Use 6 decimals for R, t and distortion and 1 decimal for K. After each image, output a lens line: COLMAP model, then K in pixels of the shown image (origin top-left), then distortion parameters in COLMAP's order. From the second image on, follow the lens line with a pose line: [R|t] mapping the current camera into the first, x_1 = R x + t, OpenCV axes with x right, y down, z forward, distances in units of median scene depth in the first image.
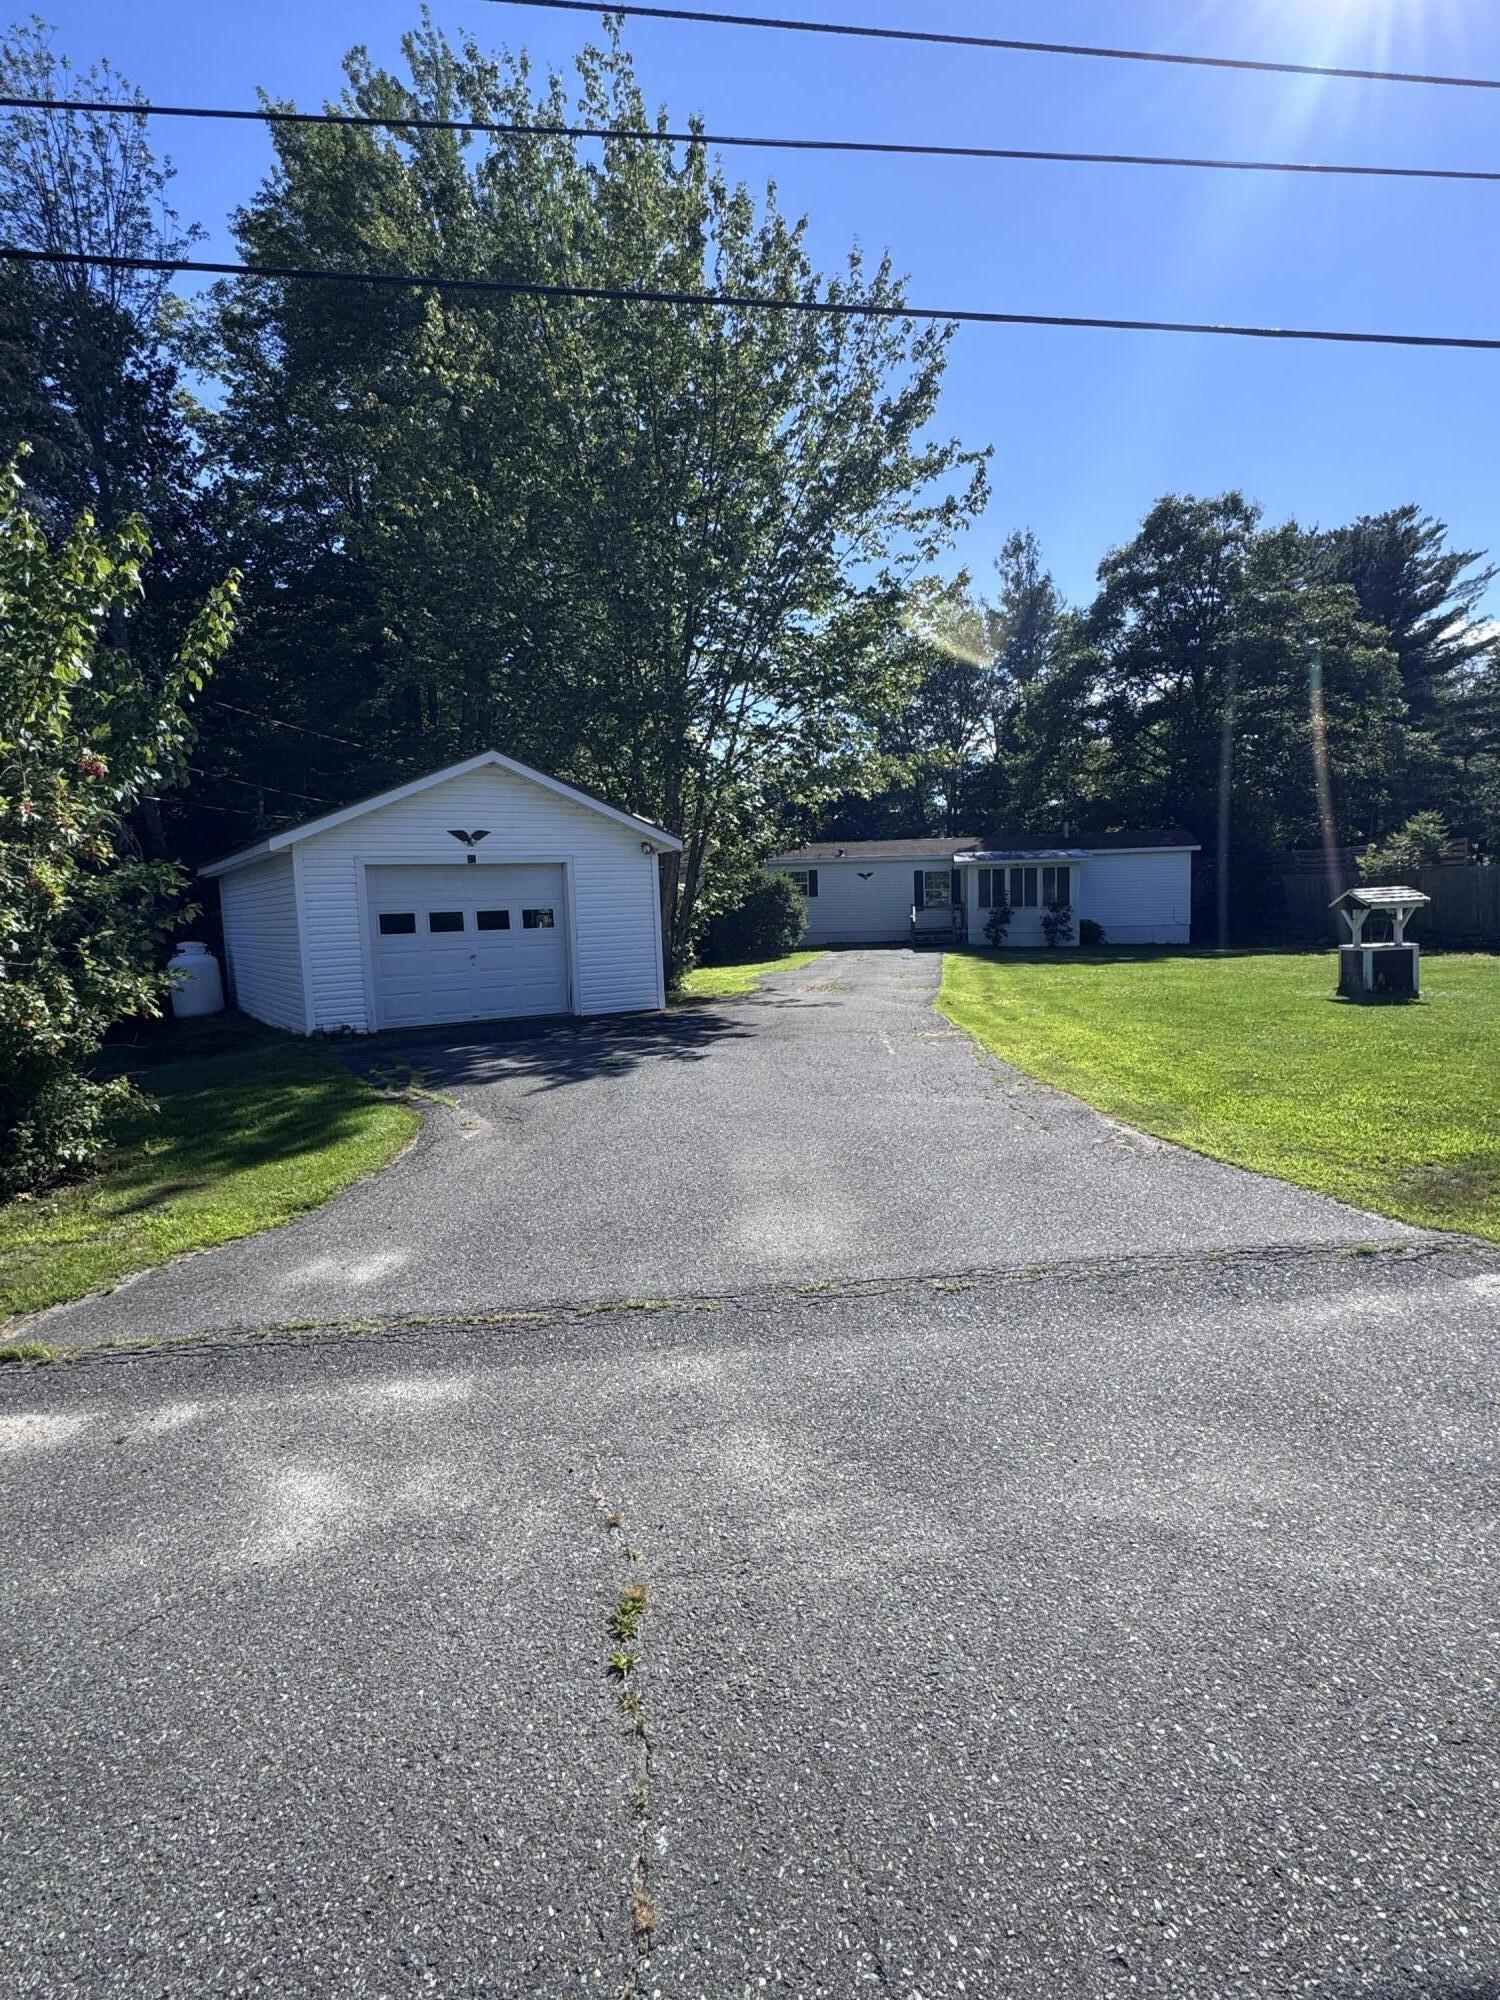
lens RADIAL K [[1049.7, 0, 750.0], [0, 1049.7, 1000.0], [0, 0, 1]] dist [0.004318, 0.000786]
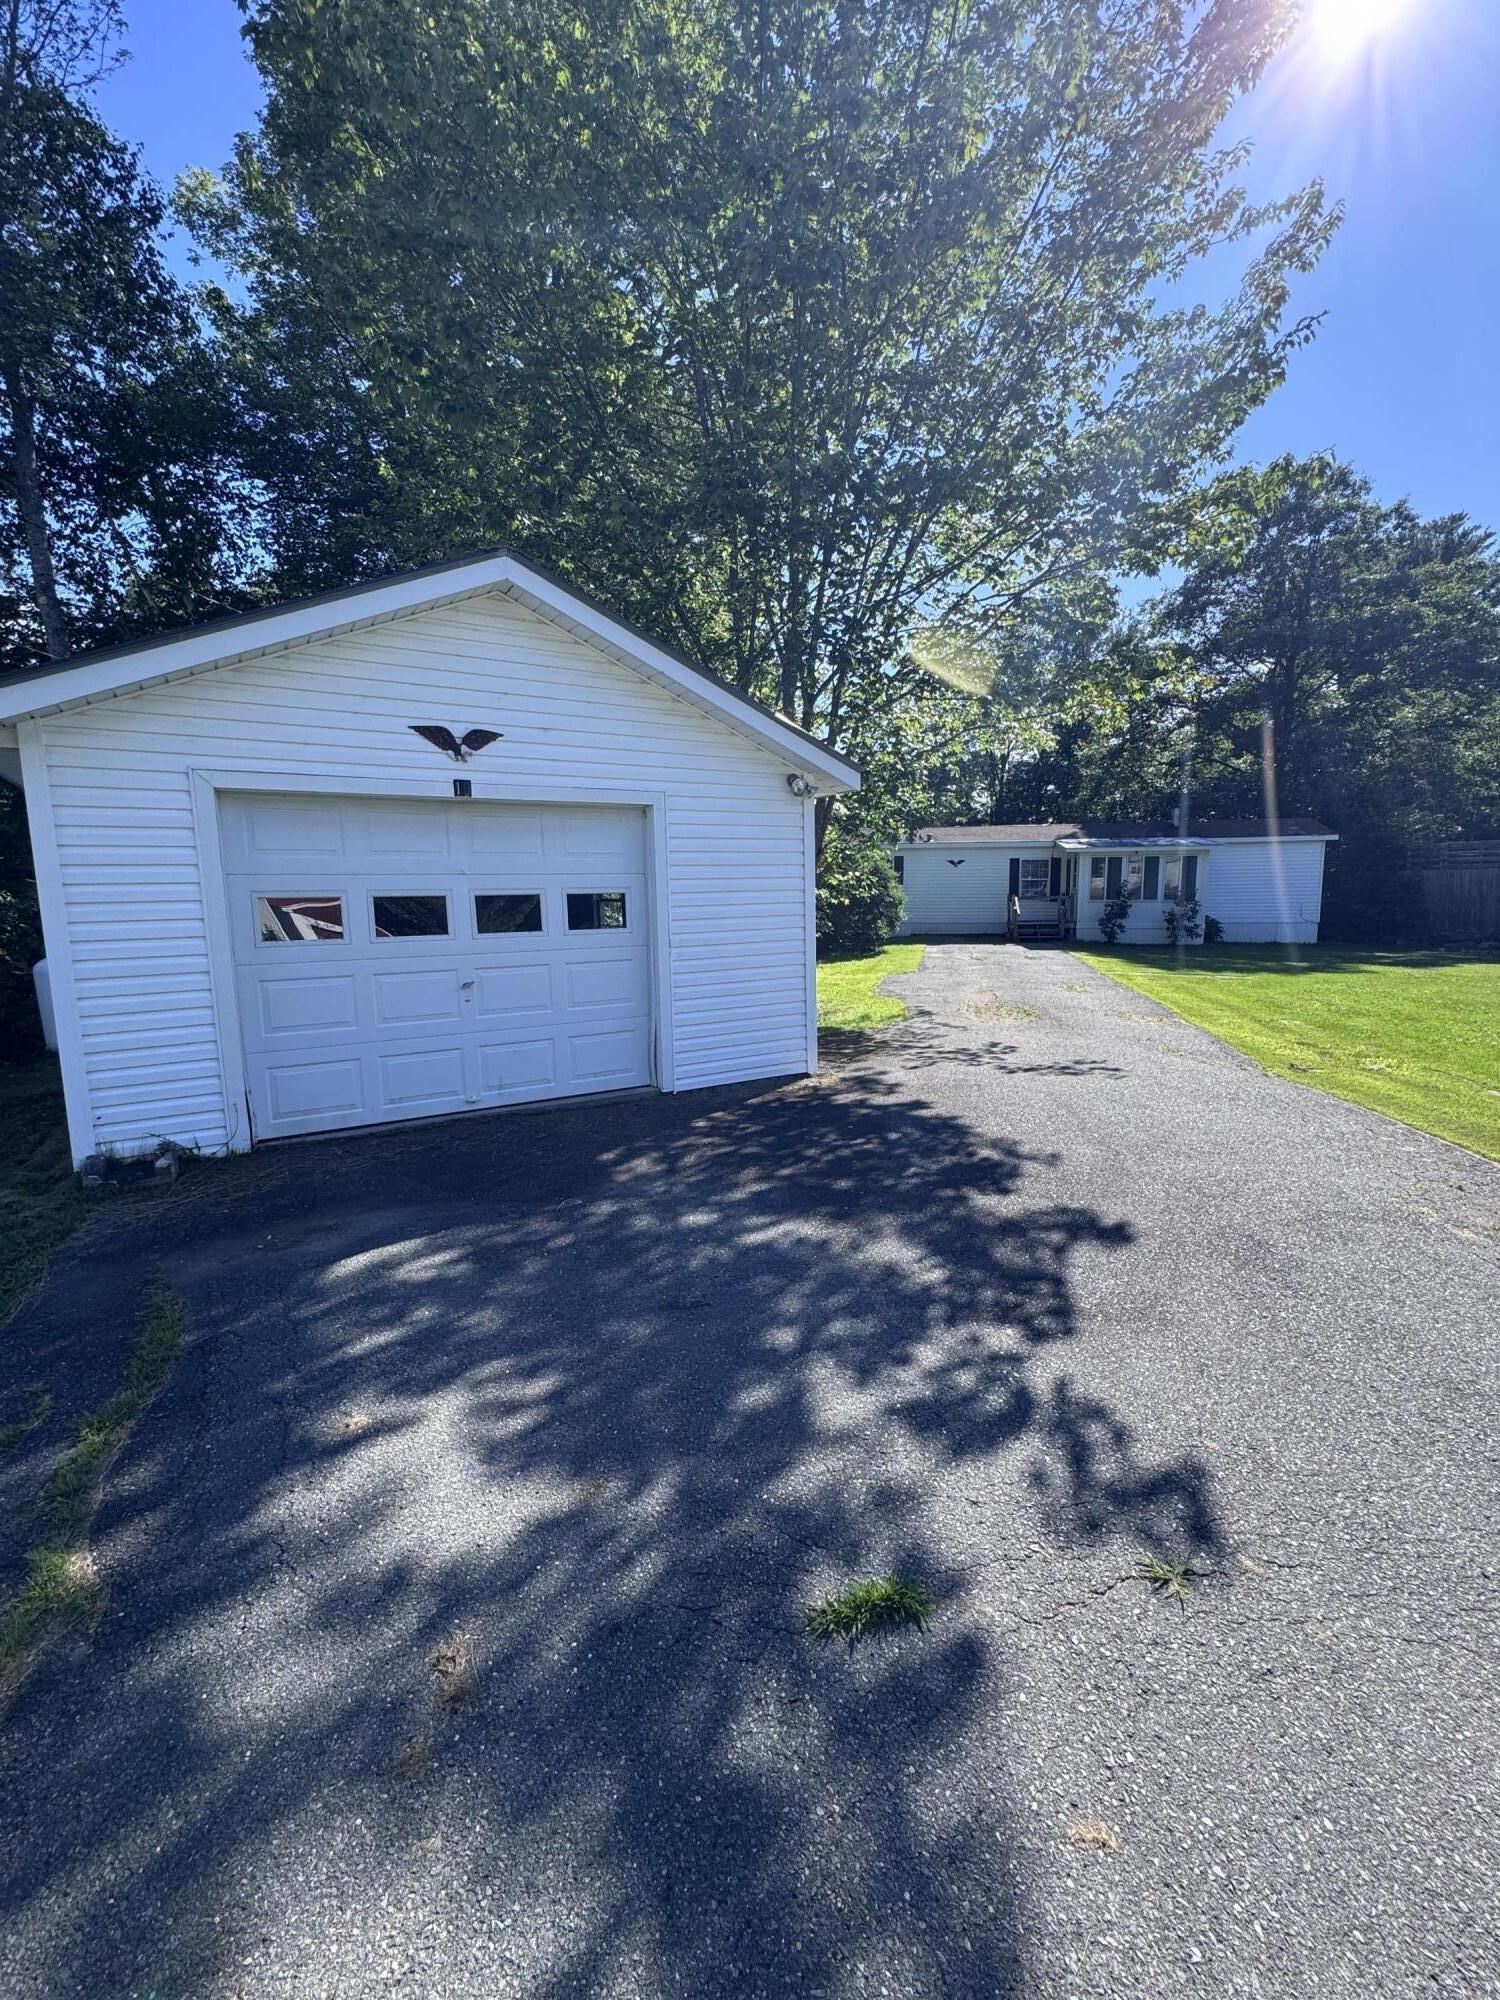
lens RADIAL K [[853.9, 0, 750.0], [0, 853.9, 1000.0], [0, 0, 1]] dist [0.000179, -0.000039]
pose [[0.999098, 0.021087, -0.036867, -0.049570], [-0.019792, 0.999186, 0.035144, -0.022556], [0.037578, -0.034383, 0.998702, 0.261929]]
